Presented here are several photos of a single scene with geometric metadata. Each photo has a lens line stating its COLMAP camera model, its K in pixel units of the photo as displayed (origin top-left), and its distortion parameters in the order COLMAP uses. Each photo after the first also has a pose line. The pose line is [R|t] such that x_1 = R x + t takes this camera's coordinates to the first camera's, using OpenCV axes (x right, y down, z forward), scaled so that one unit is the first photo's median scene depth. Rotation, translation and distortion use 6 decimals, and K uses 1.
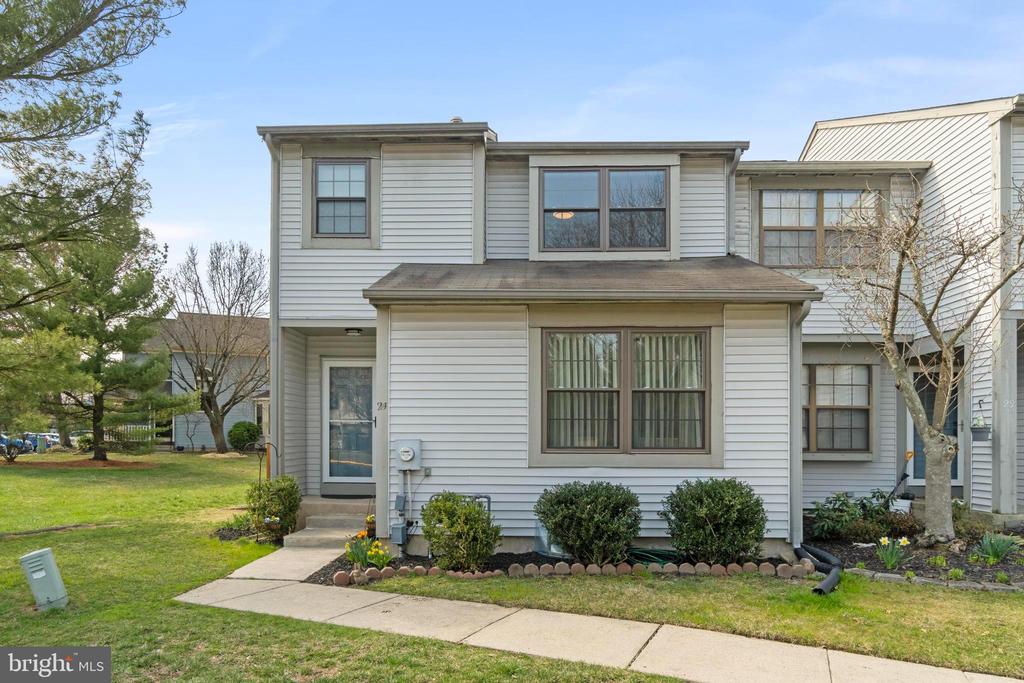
lens RADIAL K [[685.7, 0, 511.9], [0, 685.7, 360.3], [0, 0, 1]] dist [0.000040, 0.002090]
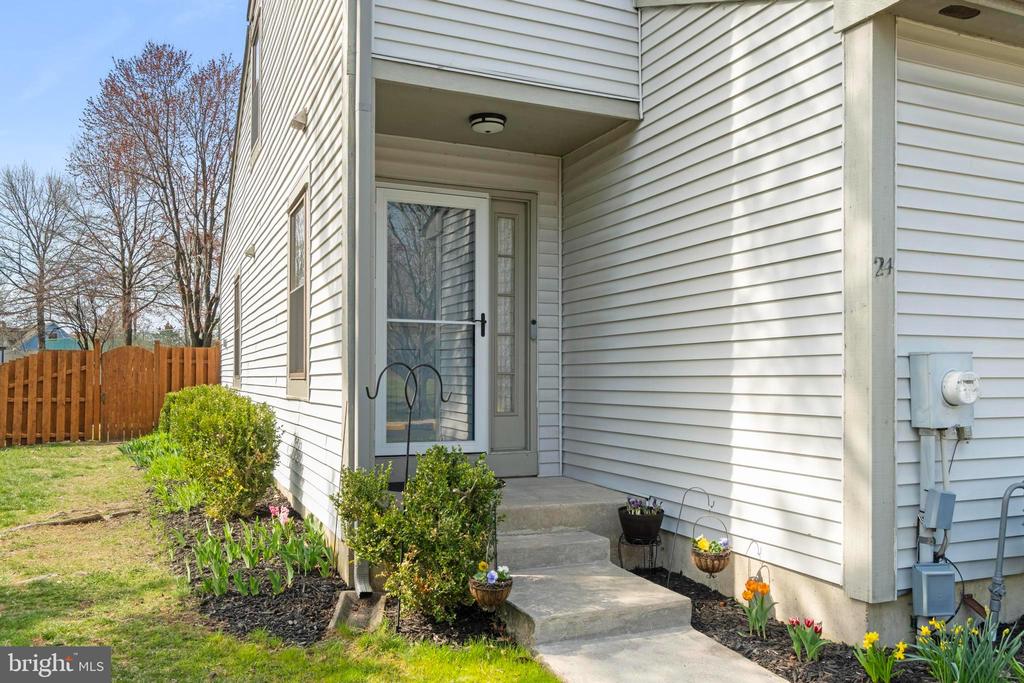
lens RADIAL K [[799.3, 0, 547.7], [0, 799.3, 340.3], [0, 0, 1]] dist [0.000701, 0.000437]
pose [[0.900993, 0.014513, 0.433591, -0.430898], [-0.046497, 0.996914, 0.063250, 0.069041], [-0.431335, -0.077149, 0.898887, 0.522871]]
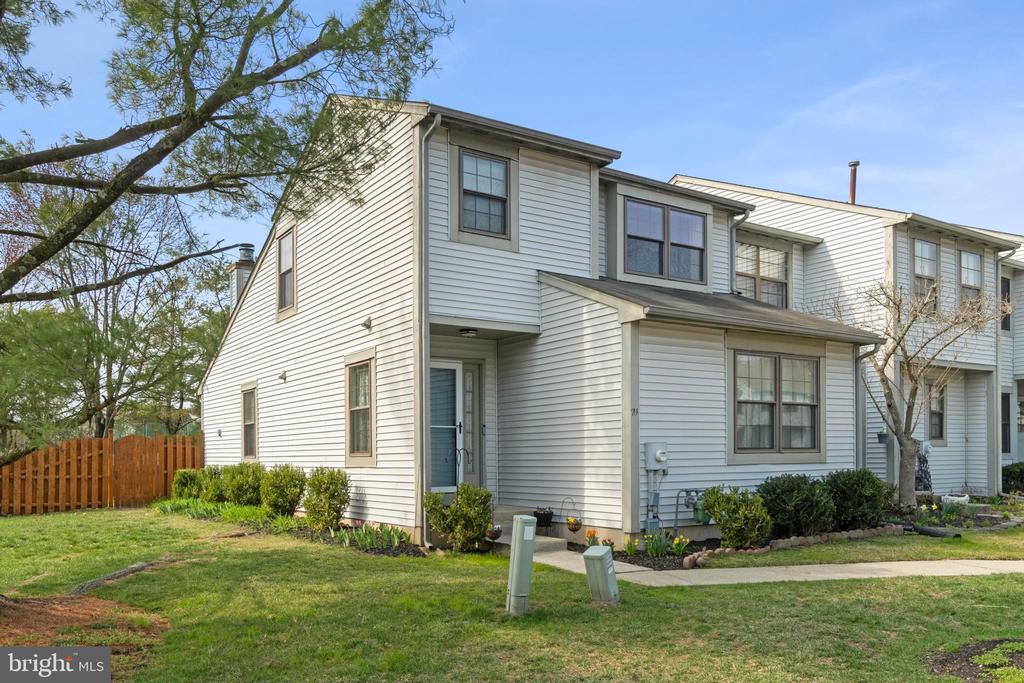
lens RADIAL K [[799.3, 0, 547.7], [0, 799.3, 340.3], [0, 0, 1]] dist [0.000701, 0.000437]
pose [[0.807379, 0.070566, 0.585799, -0.817965], [-0.054804, 0.997499, -0.044626, 0.013604], [-0.587483, 0.003926, 0.809227, 0.040168]]
